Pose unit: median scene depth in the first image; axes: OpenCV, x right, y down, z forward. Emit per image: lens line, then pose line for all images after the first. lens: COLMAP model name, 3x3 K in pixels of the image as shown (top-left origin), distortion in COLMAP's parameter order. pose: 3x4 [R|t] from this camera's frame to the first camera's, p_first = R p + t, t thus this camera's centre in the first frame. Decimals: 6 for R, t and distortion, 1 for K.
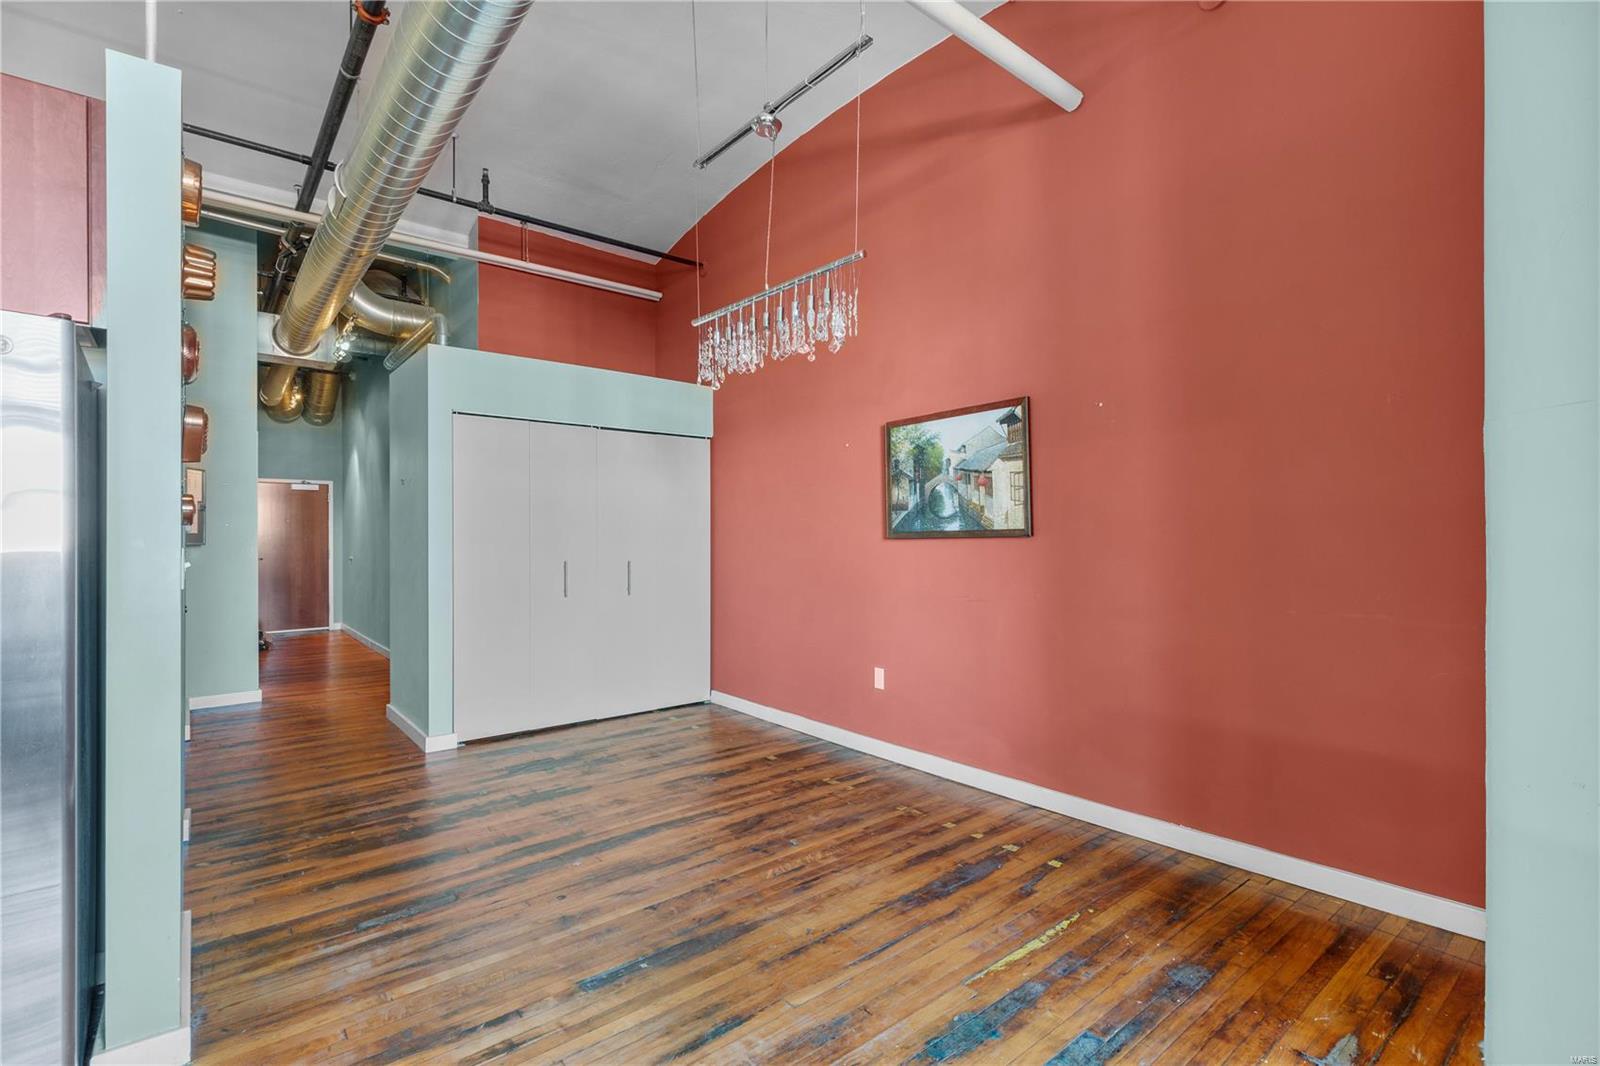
lens RADIAL K [[747.4, 0, 839.6], [0, 747.4, 533.8], [0, 0, 1]] dist [0.011498, -0.000300]
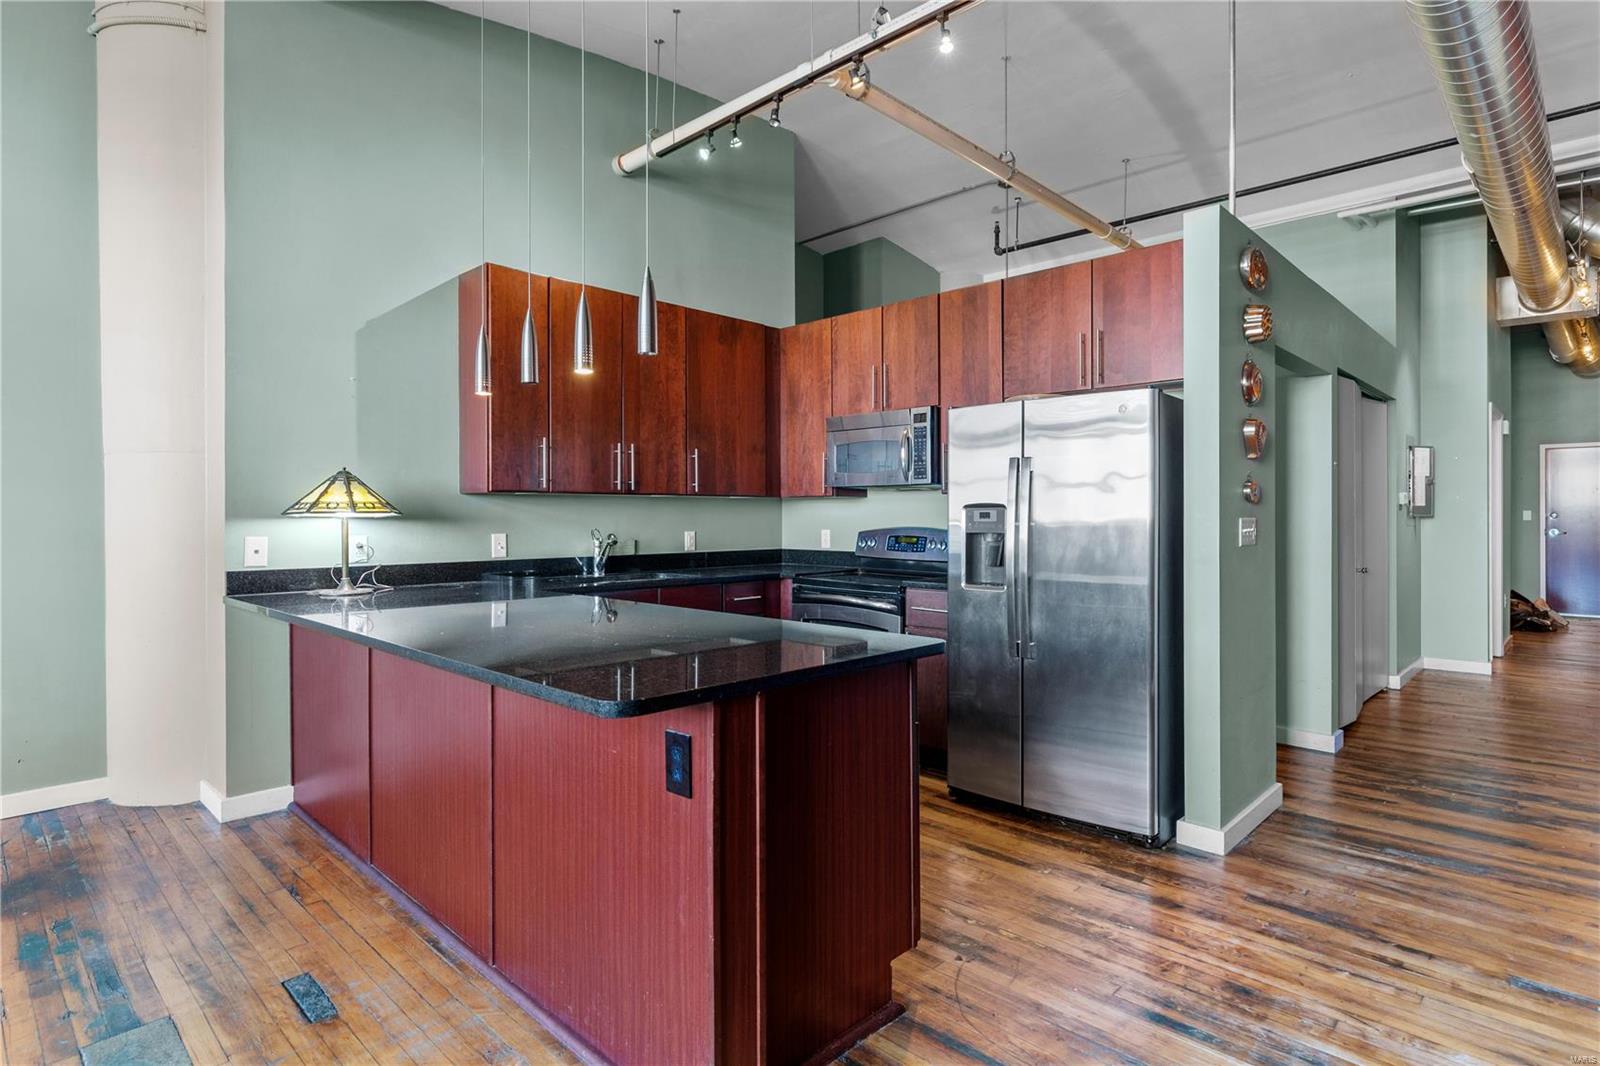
lens RADIAL K [[827.3, 0, 809.7], [0, 827.3, 516.1], [0, 0, 1]] dist [0.002000, 0.000127]
pose [[0.095504, 0.006784, -0.995406, 0.364626], [0.007323, 0.999945, 0.007518, -0.002064], [0.995402, -0.008007, 0.095449, 0.007784]]
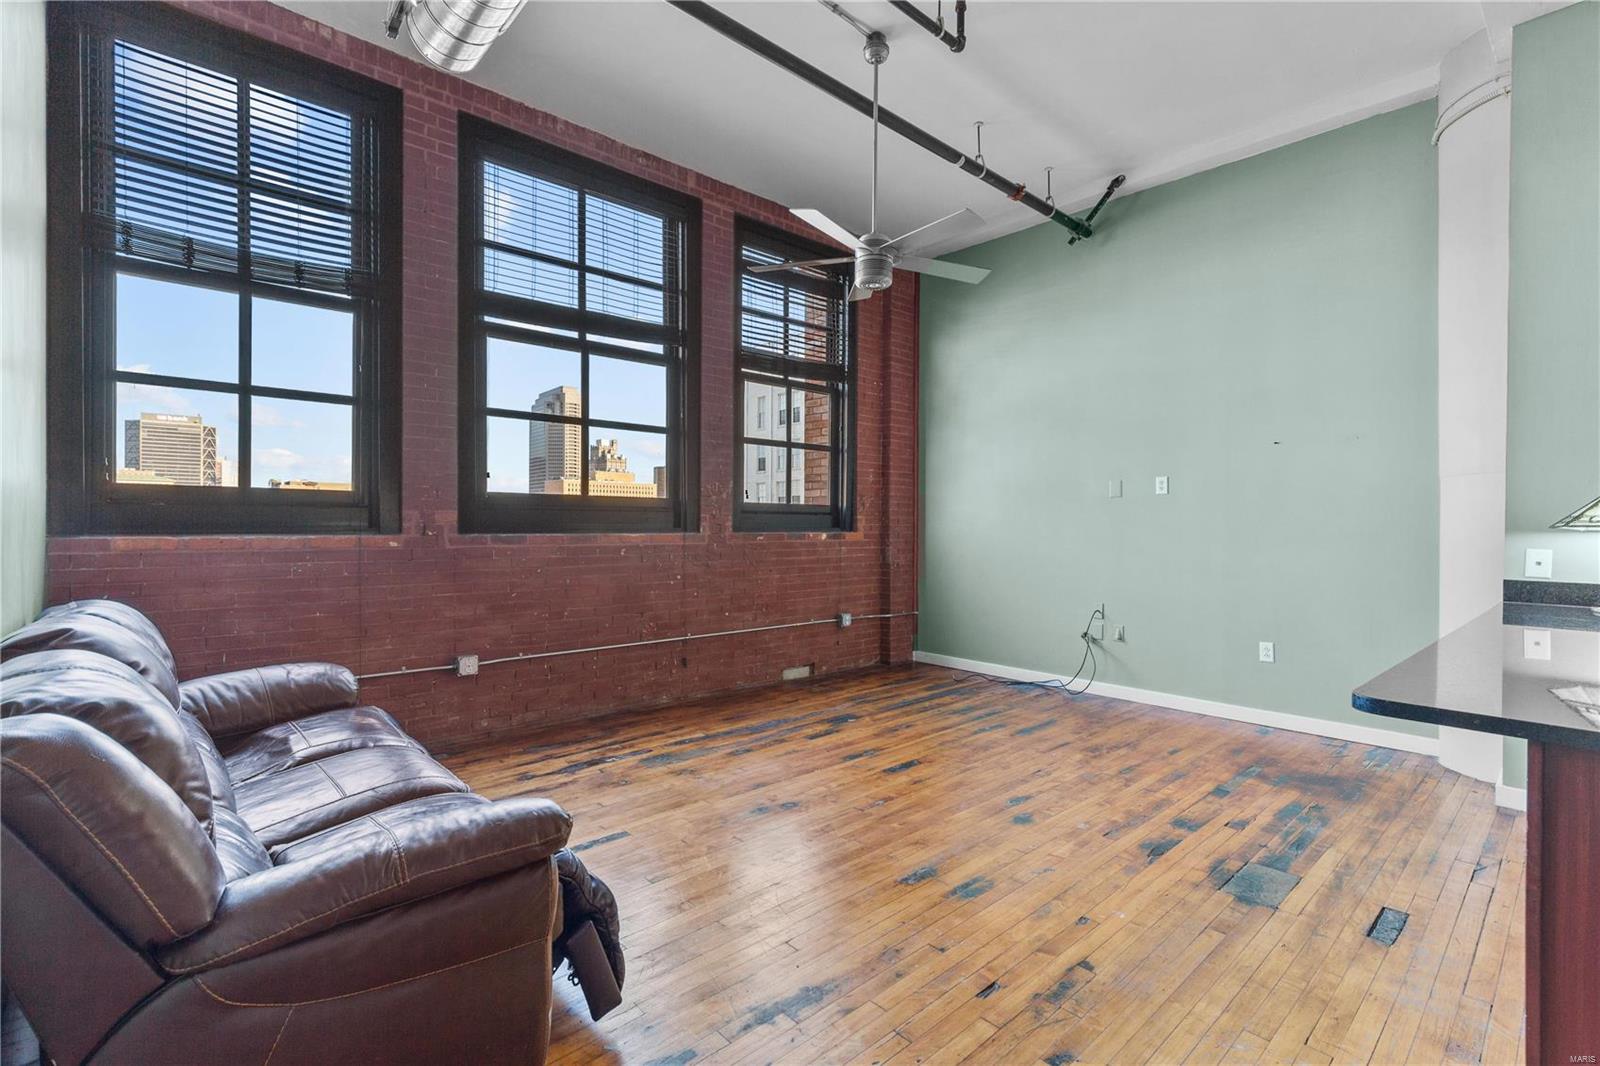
lens RADIAL K [[726.5, 0, 805.7], [0, 726.5, 527.4], [0, 0, 1]] dist [0.003943, 0.000064]
pose [[-0.999616, -0.001994, -0.027651, 0.265784], [-0.001902, 0.999992, -0.003383, 0.002838], [0.027658, -0.003329, -0.999612, 0.316801]]
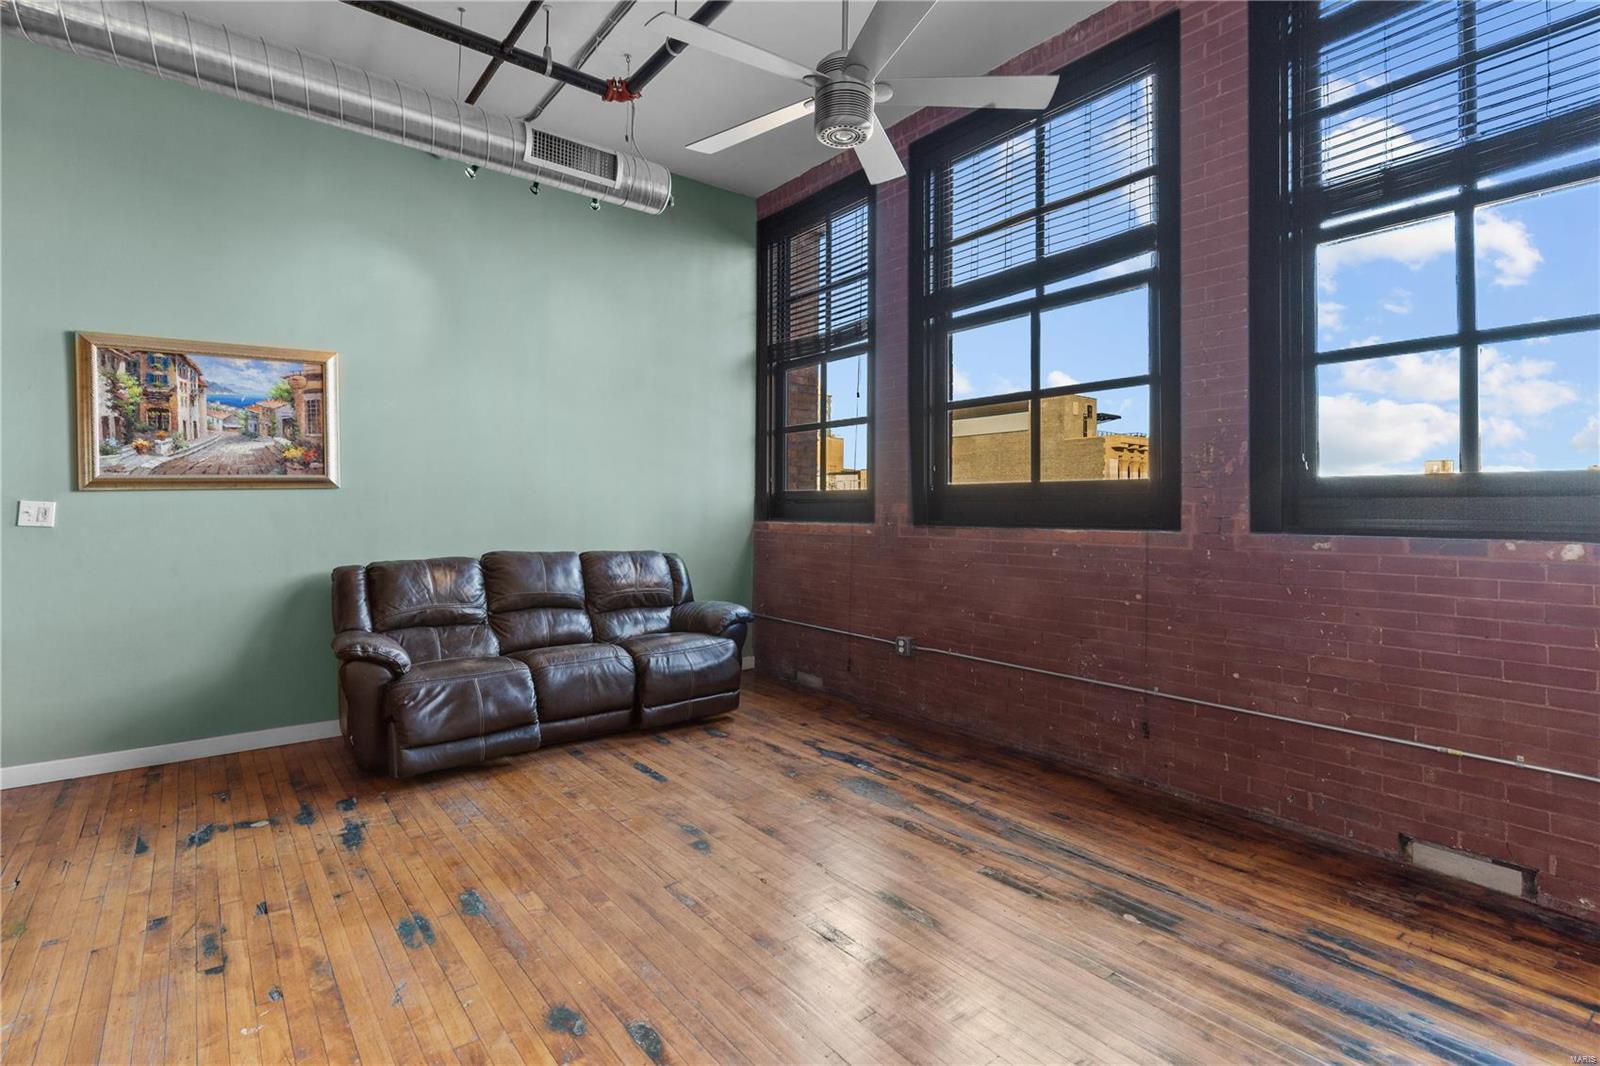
lens RADIAL K [[752.4, 0, 792.0], [0, 752.4, 497.3], [0, 0, 1]] dist [0.005475, 0.000230]
pose [[0.047948, 0.022392, 0.998599, -0.507244], [-0.014750, 0.999656, -0.021708, -0.005345], [-0.998741, -0.013689, 0.048261, -0.680570]]
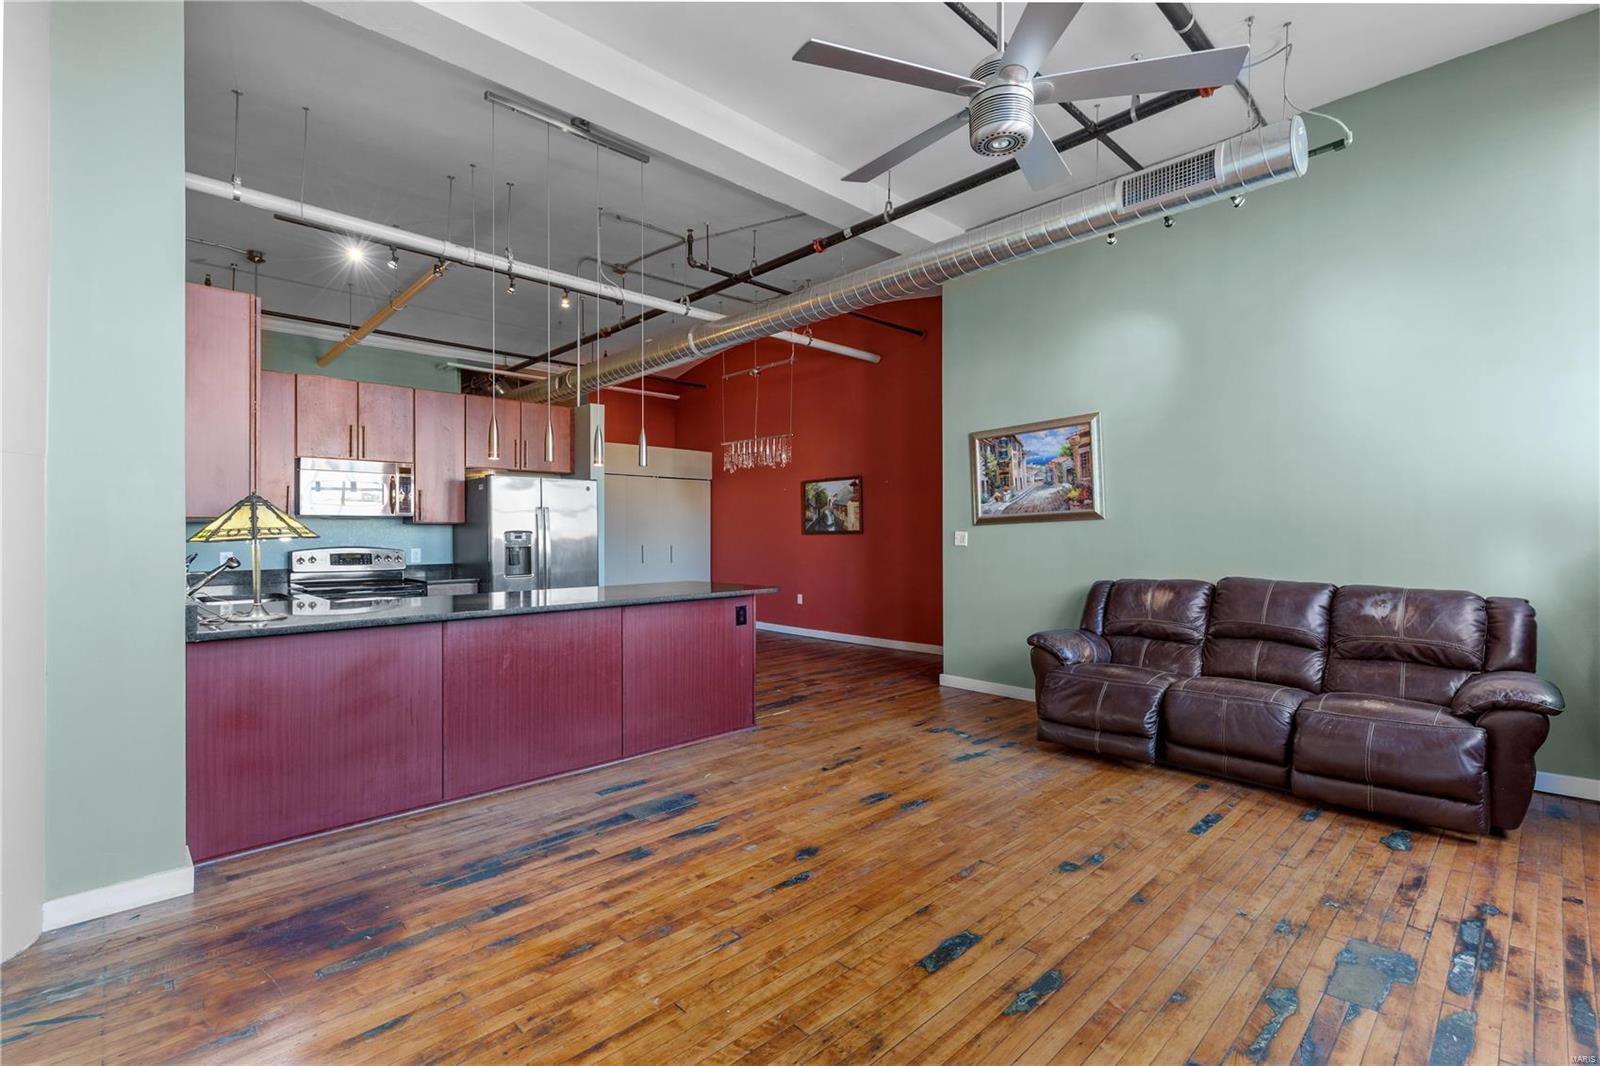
lens RADIAL K [[726.5, 0, 805.7], [0, 726.5, 527.4], [0, 0, 1]] dist [0.003943, 0.000064]
pose [[0.998541, 0.002108, 0.053949, -0.050884], [-0.002124, 0.999998, 0.000229, -0.016097], [-0.053948, -0.000343, 0.998544, -1.289671]]
